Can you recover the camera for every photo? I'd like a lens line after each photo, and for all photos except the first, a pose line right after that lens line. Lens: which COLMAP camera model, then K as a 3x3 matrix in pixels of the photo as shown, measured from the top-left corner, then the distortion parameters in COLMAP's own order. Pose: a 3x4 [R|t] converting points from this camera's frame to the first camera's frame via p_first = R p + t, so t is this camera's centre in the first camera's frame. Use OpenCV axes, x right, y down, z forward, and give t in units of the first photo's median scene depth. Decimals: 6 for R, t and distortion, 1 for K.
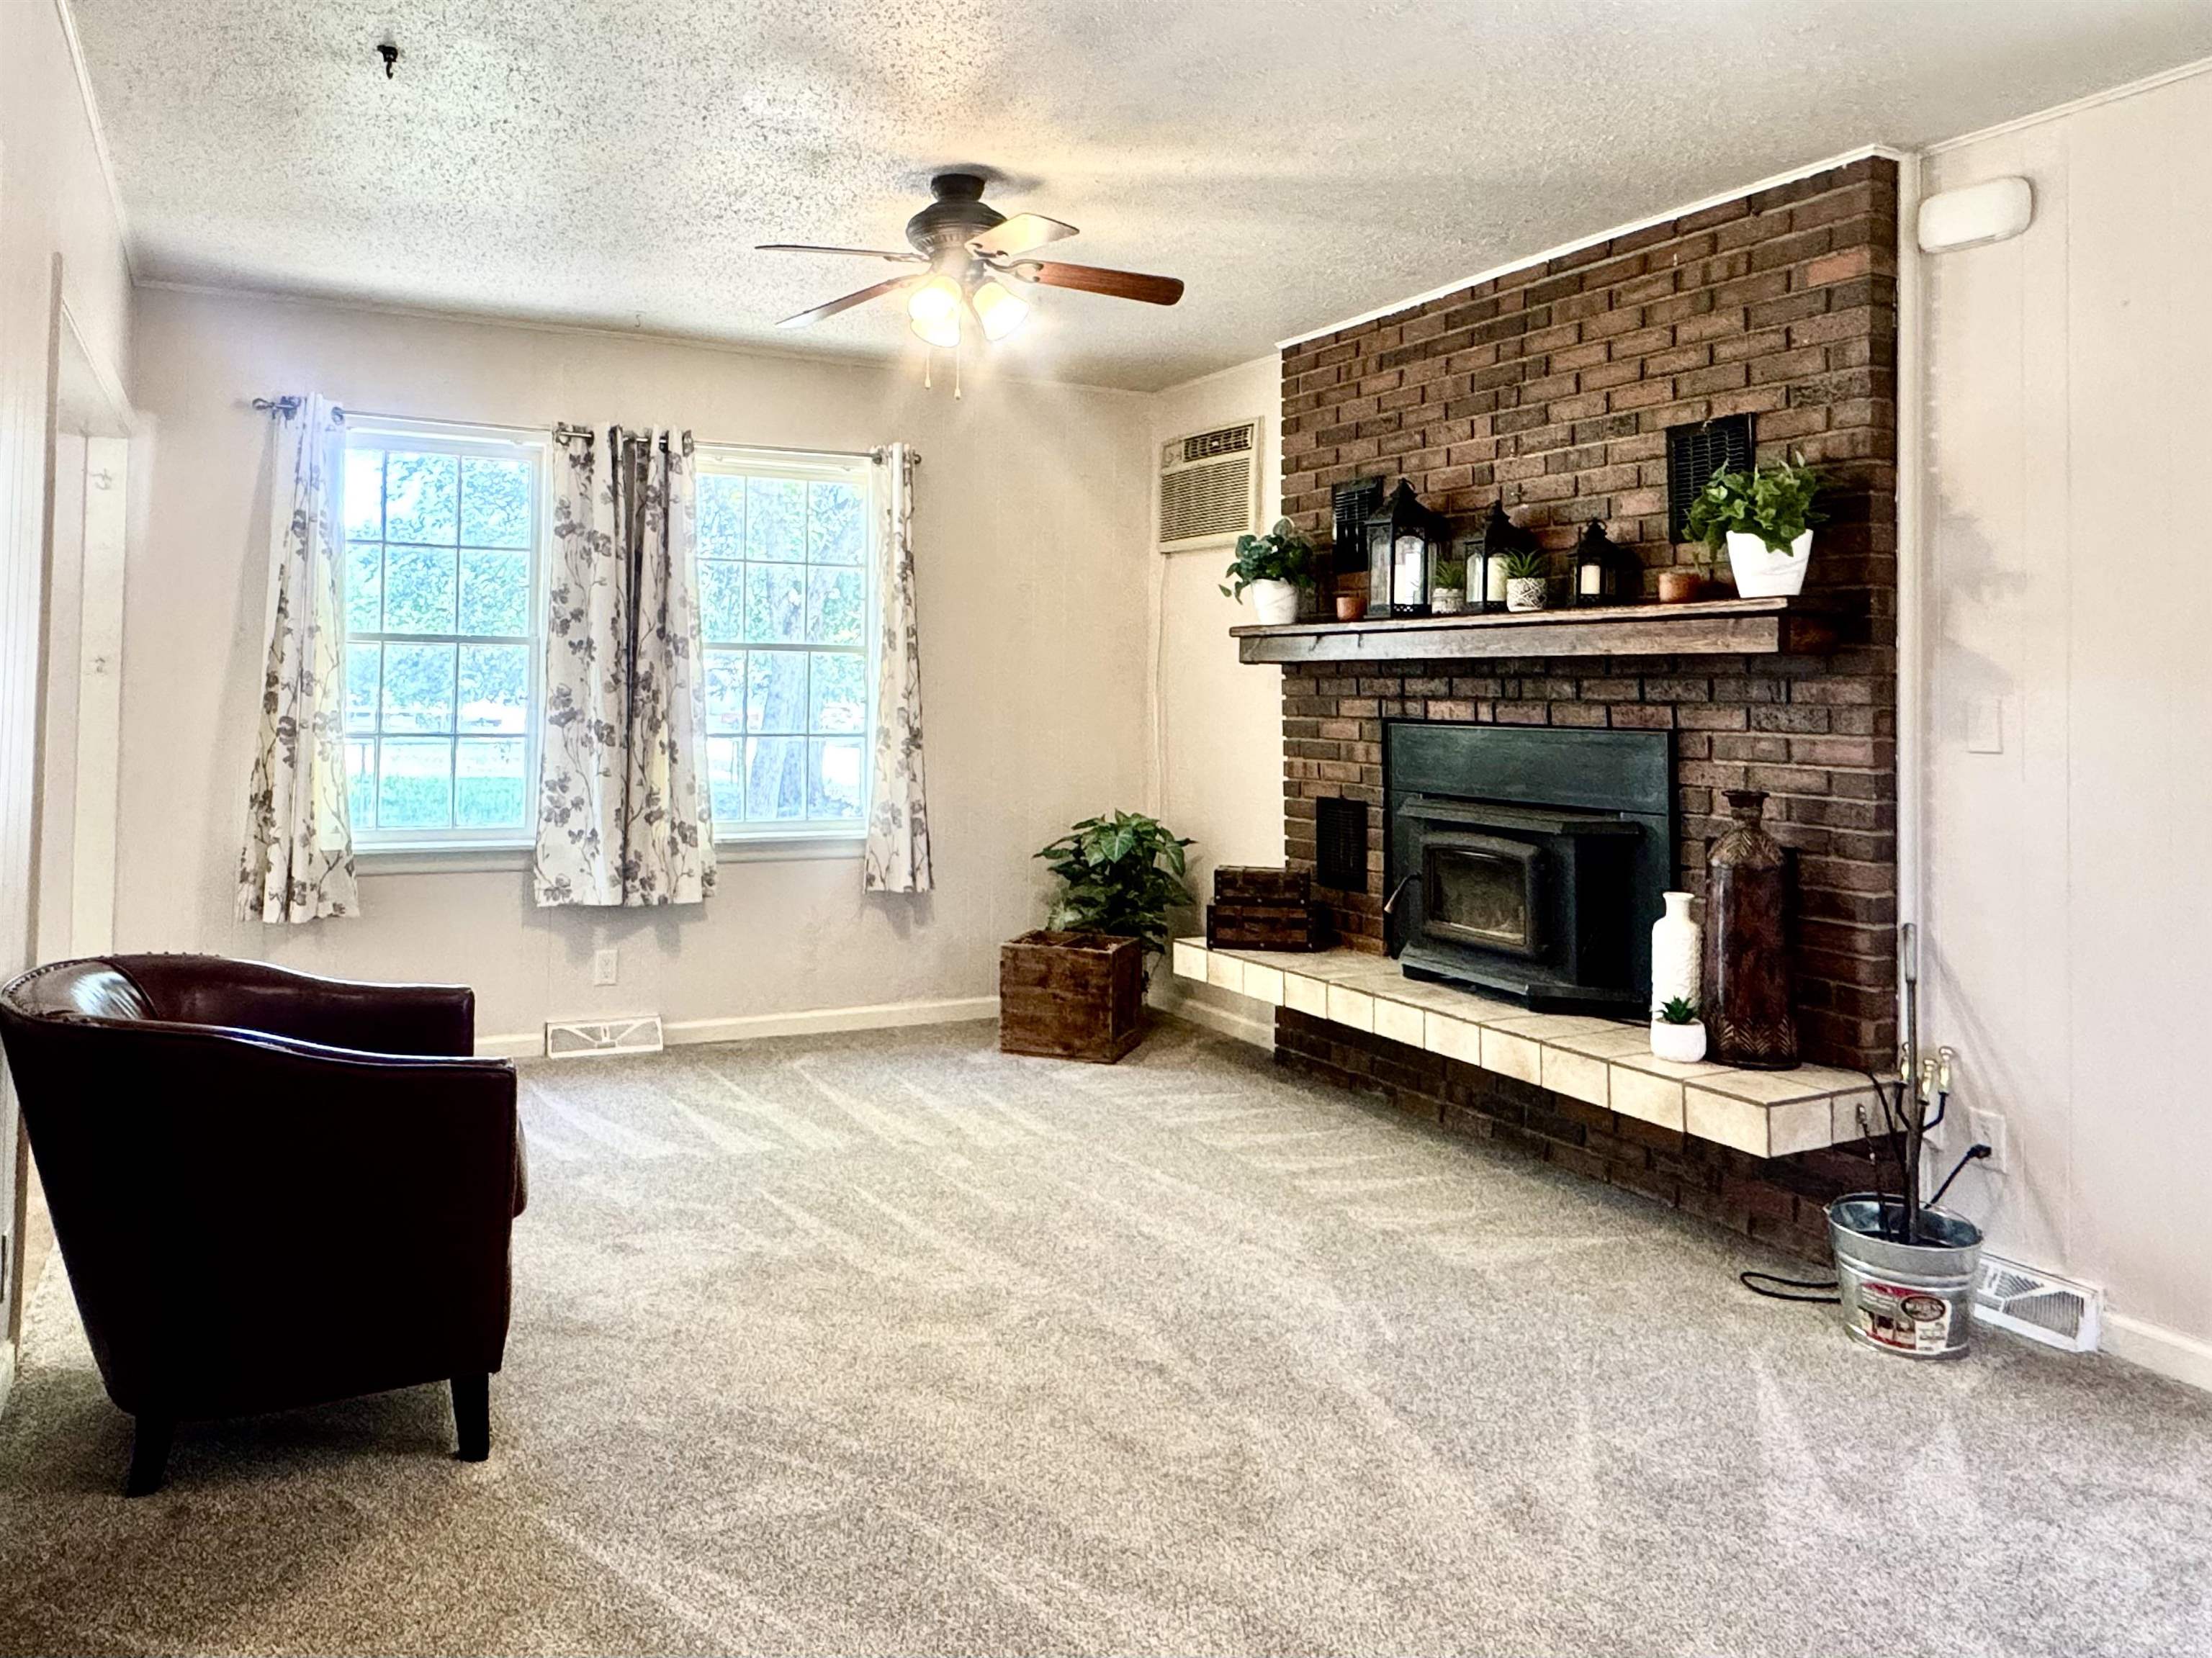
lens RADIAL K [[1545.0, 0, 1105.5], [0, 1545.0, 643.9], [0, 0, 1]] dist [-0.003103, -0.001366]
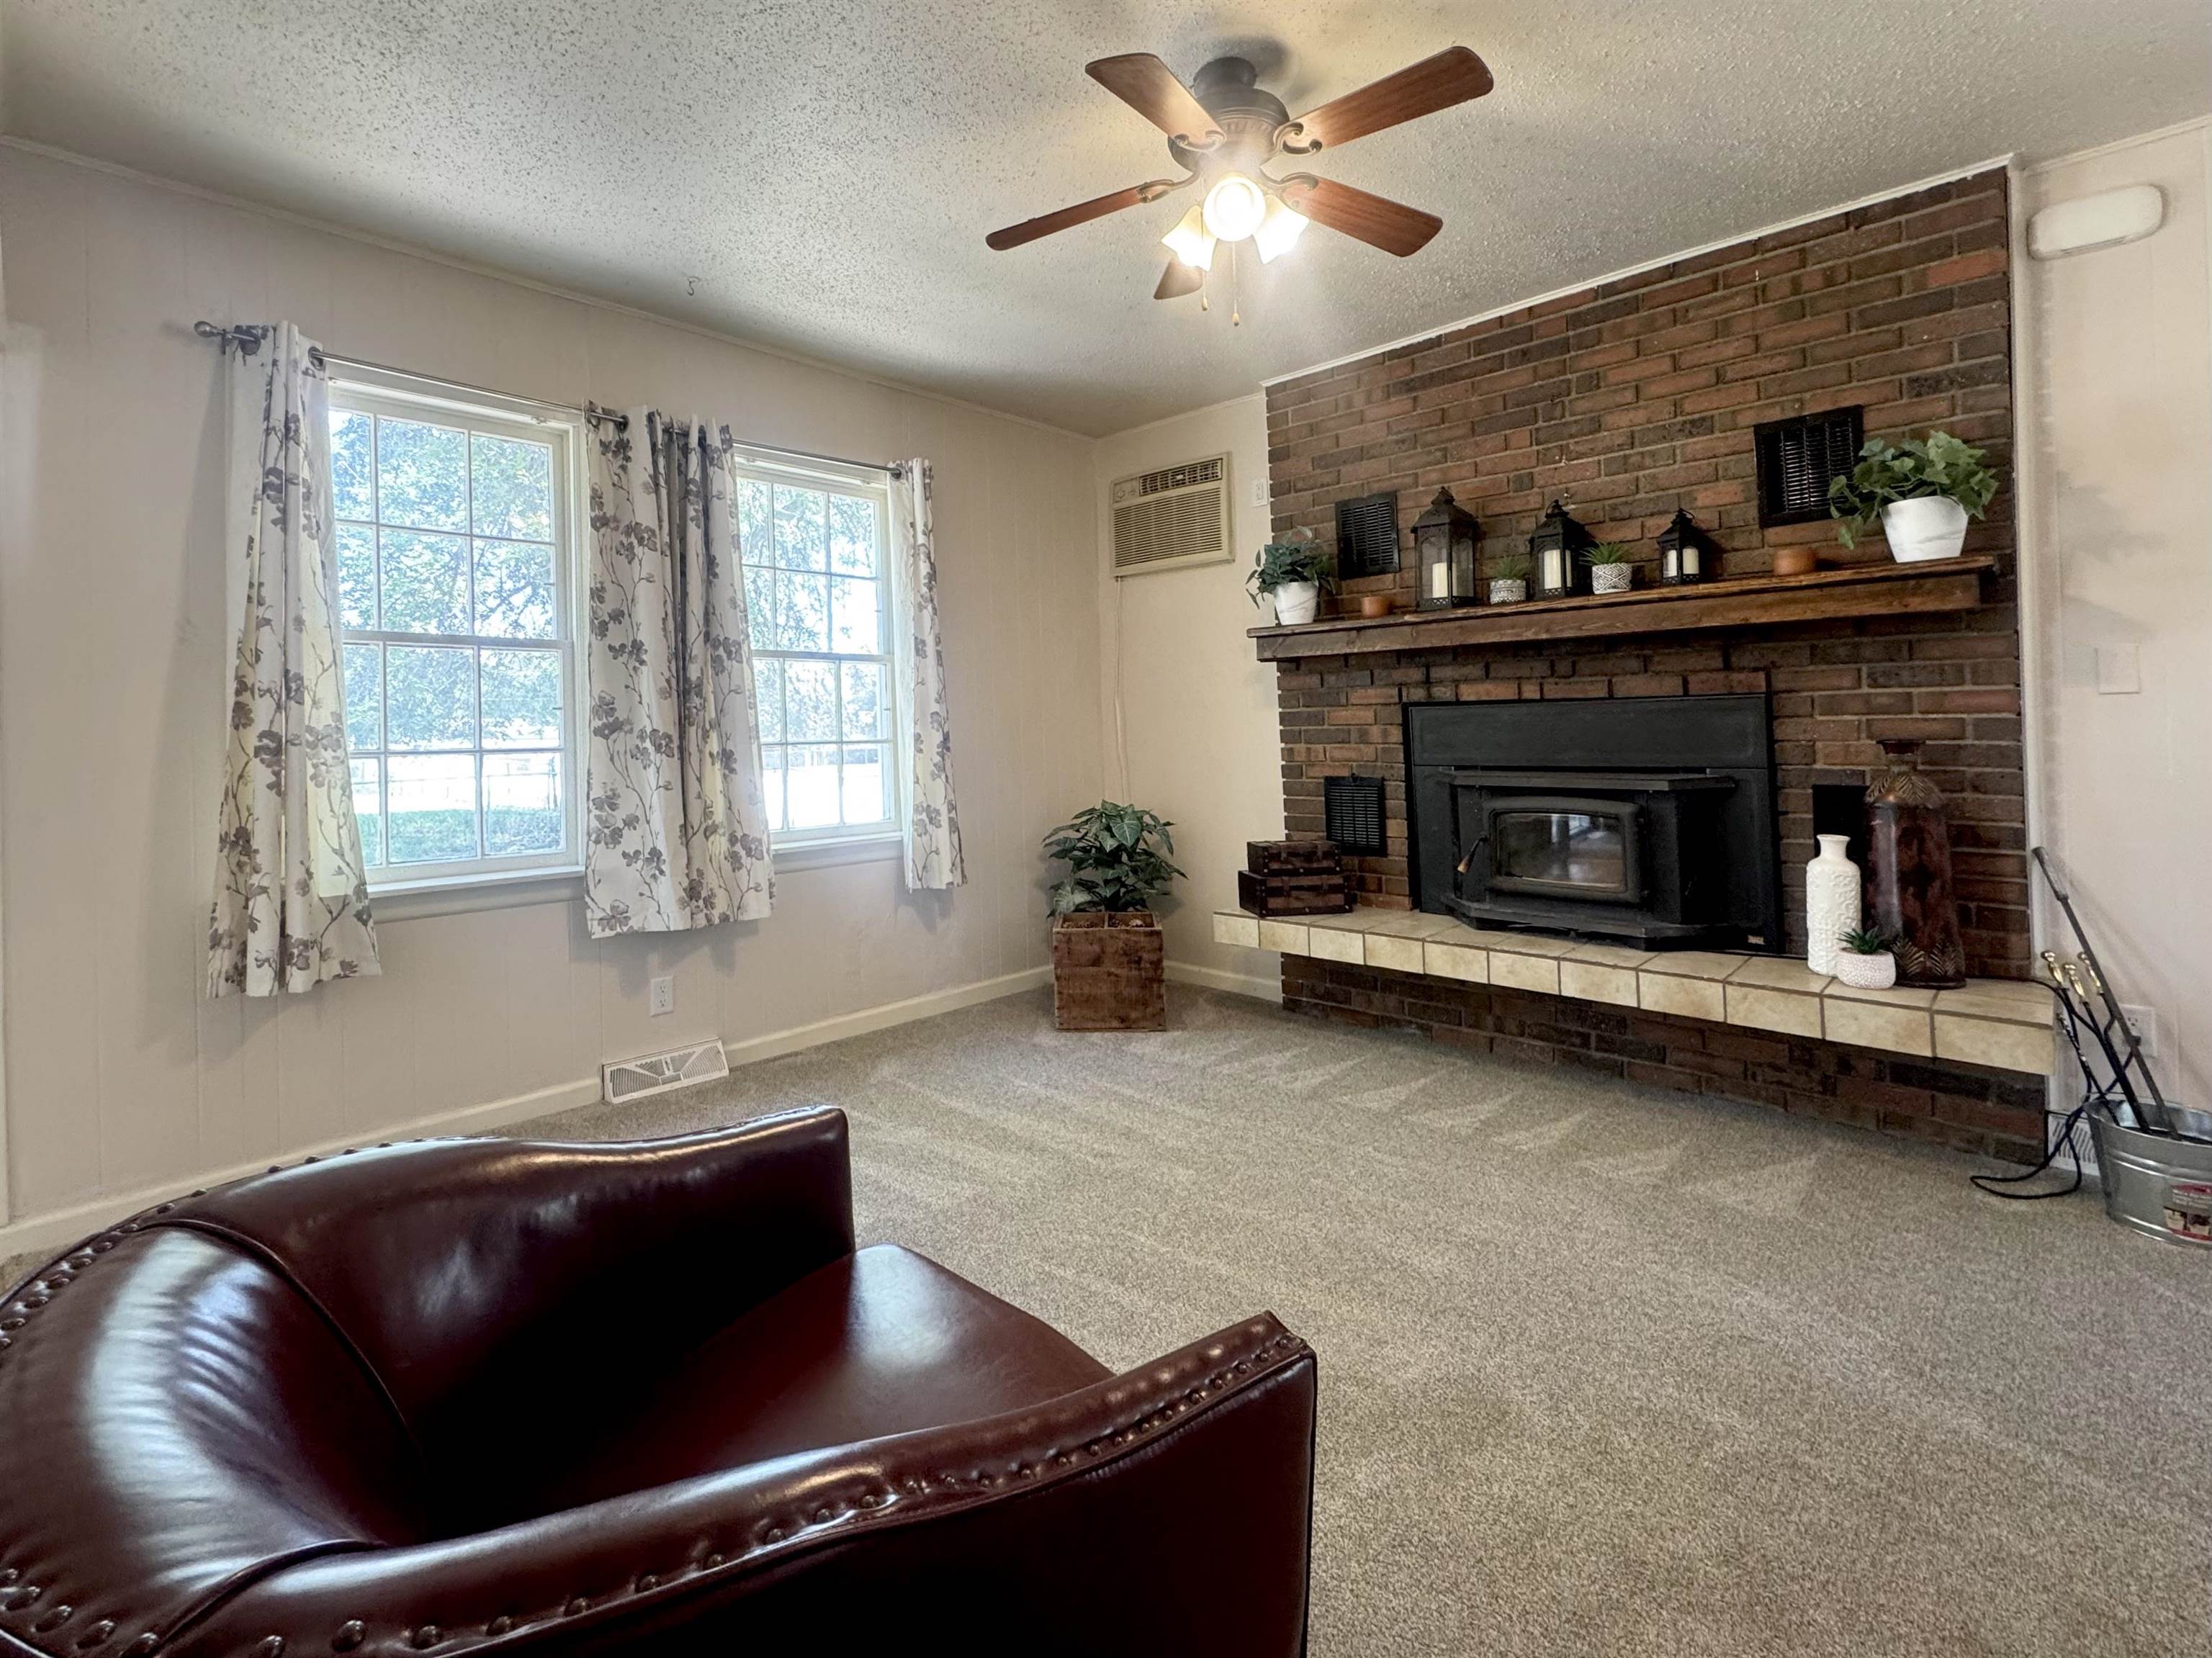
lens RADIAL K [[1021.5, 0, 1110.2], [0, 1021.5, 718.1], [0, 0, 1]] dist [-0.002083, -0.000247]
pose [[0.953660, -0.031830, 0.299198, -0.253829], [0.025522, 0.999362, 0.024967, 0.034976], [-0.299802, -0.016174, 0.953864, 0.345950]]
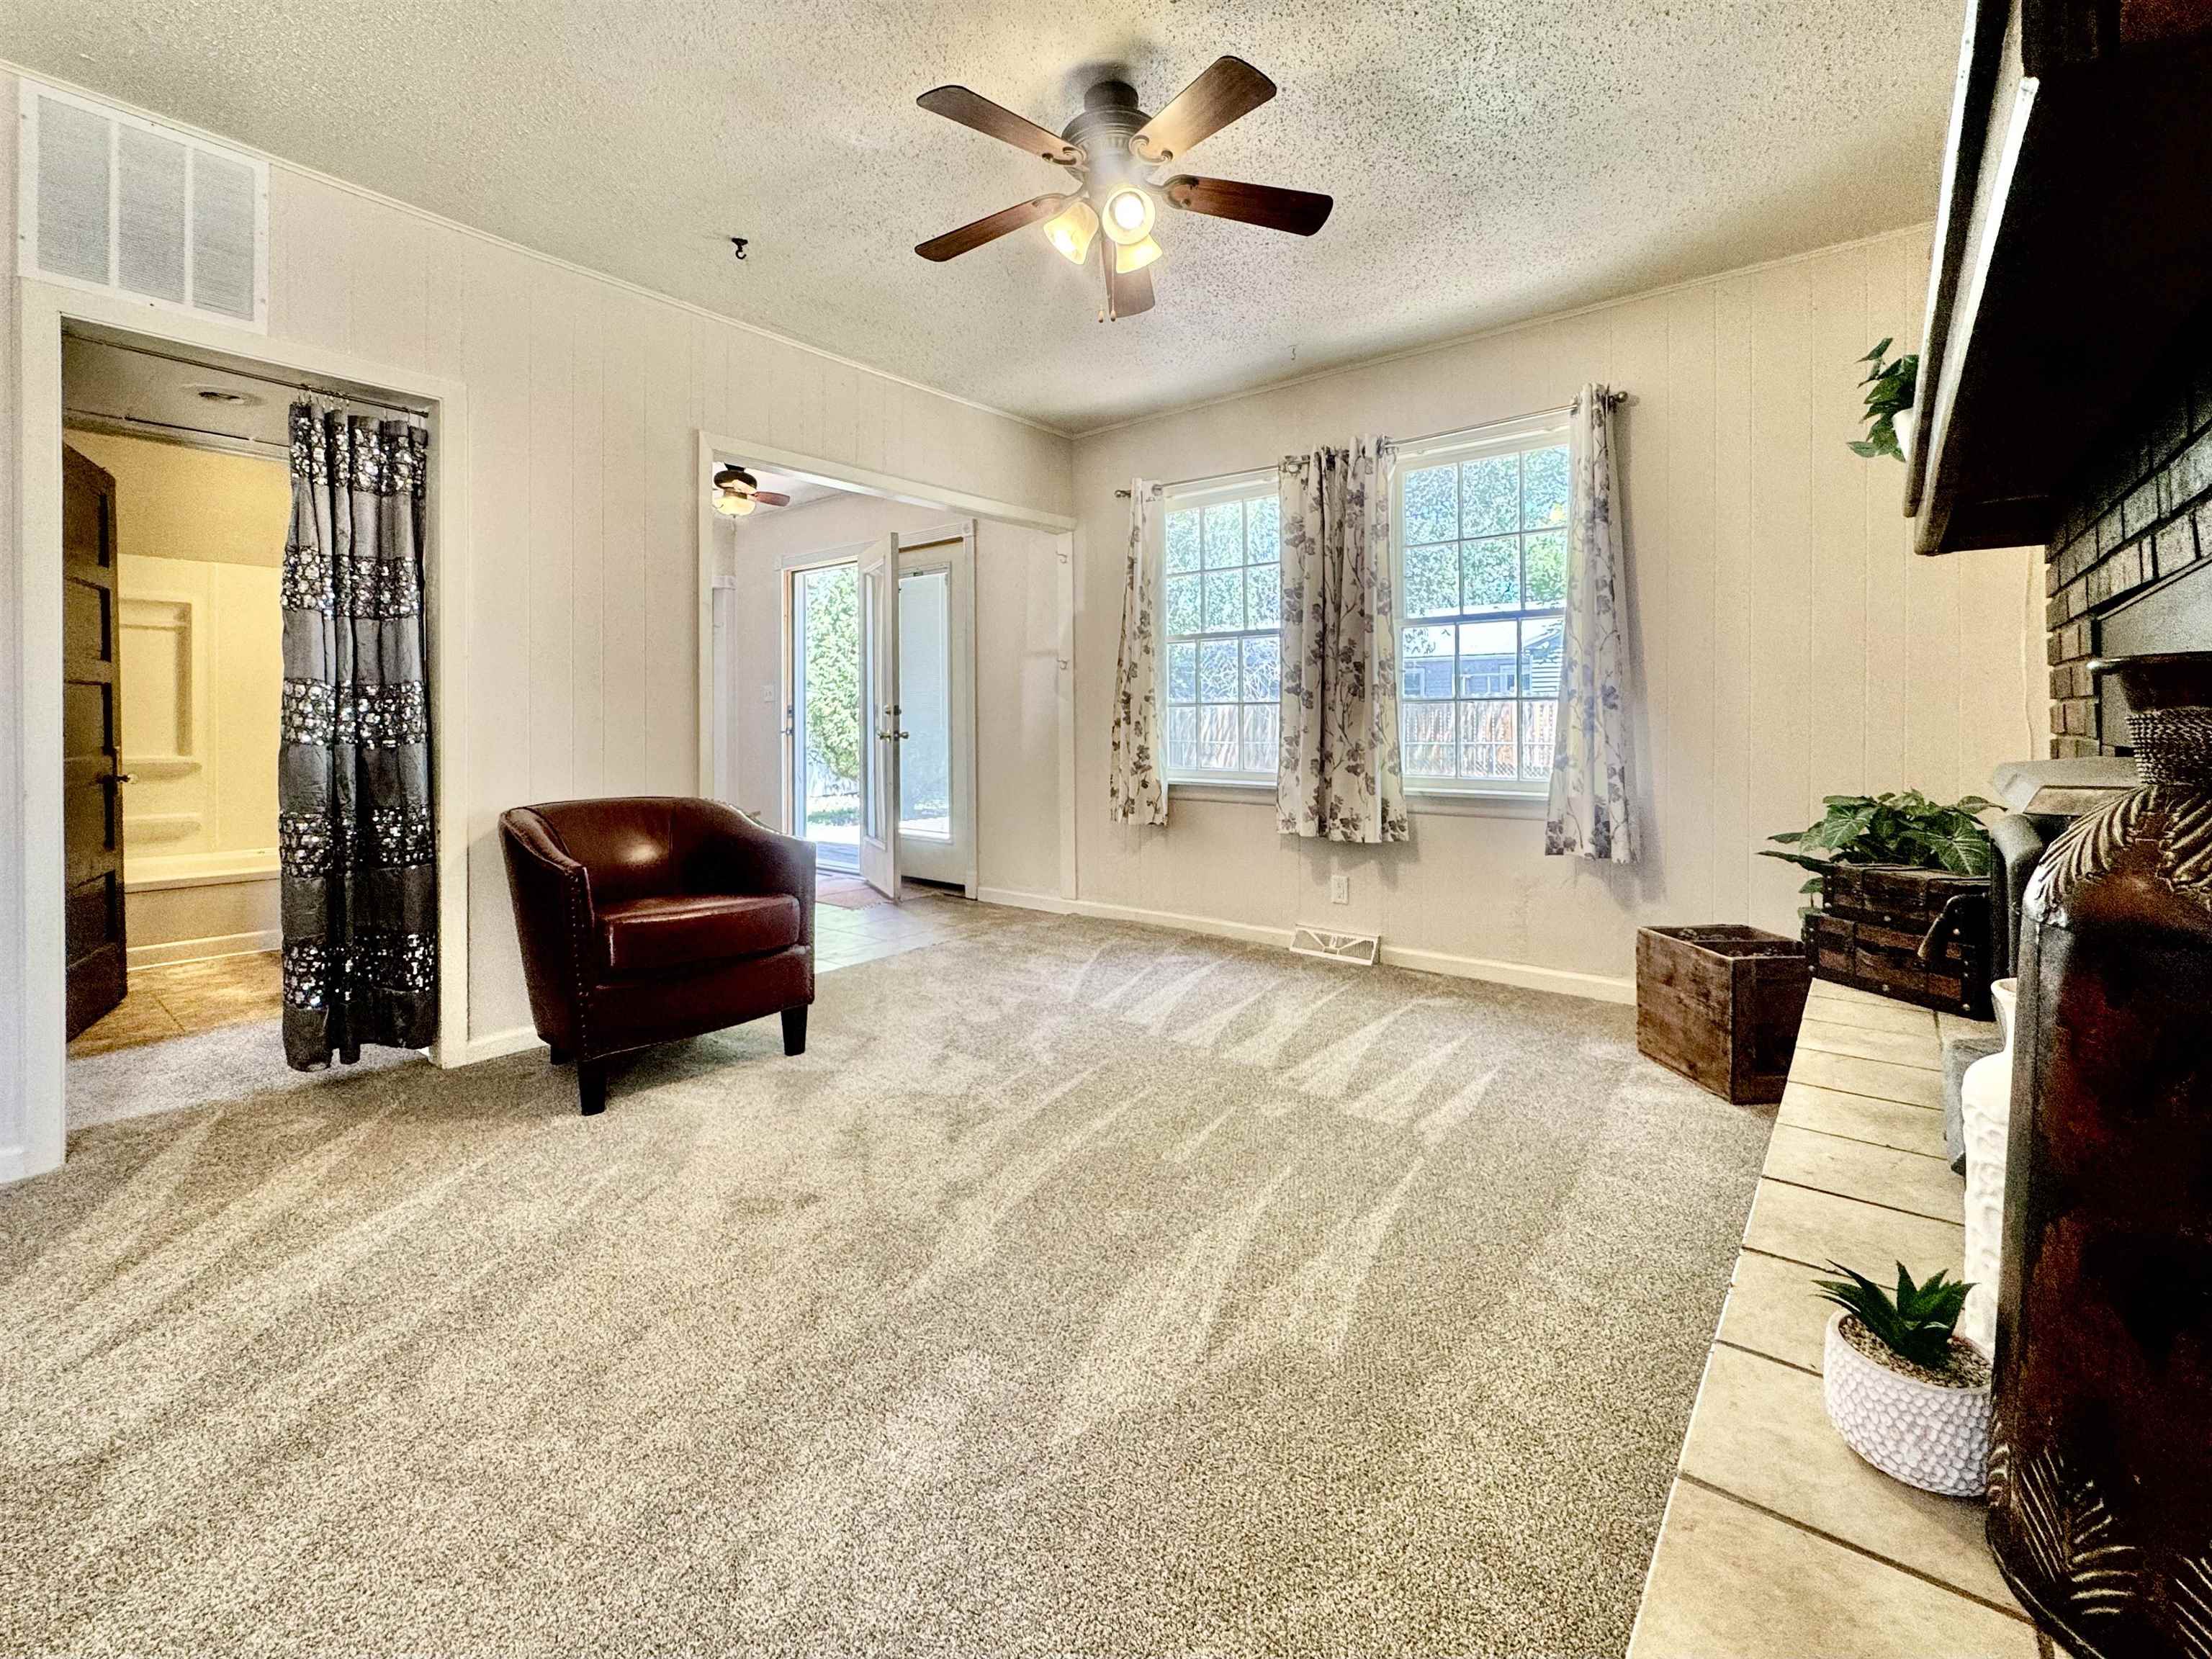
lens RADIAL K [[1021.6, 0, 1110.2], [0, 1021.6, 718.6], [0, 0, 1]] dist [-0.002083, -0.000247]
pose [[0.359604, -0.021394, -0.932860, 0.389545], [0.042498, 0.999075, -0.006530, 0.073383], [0.932137, -0.037297, 0.360181, 0.560545]]
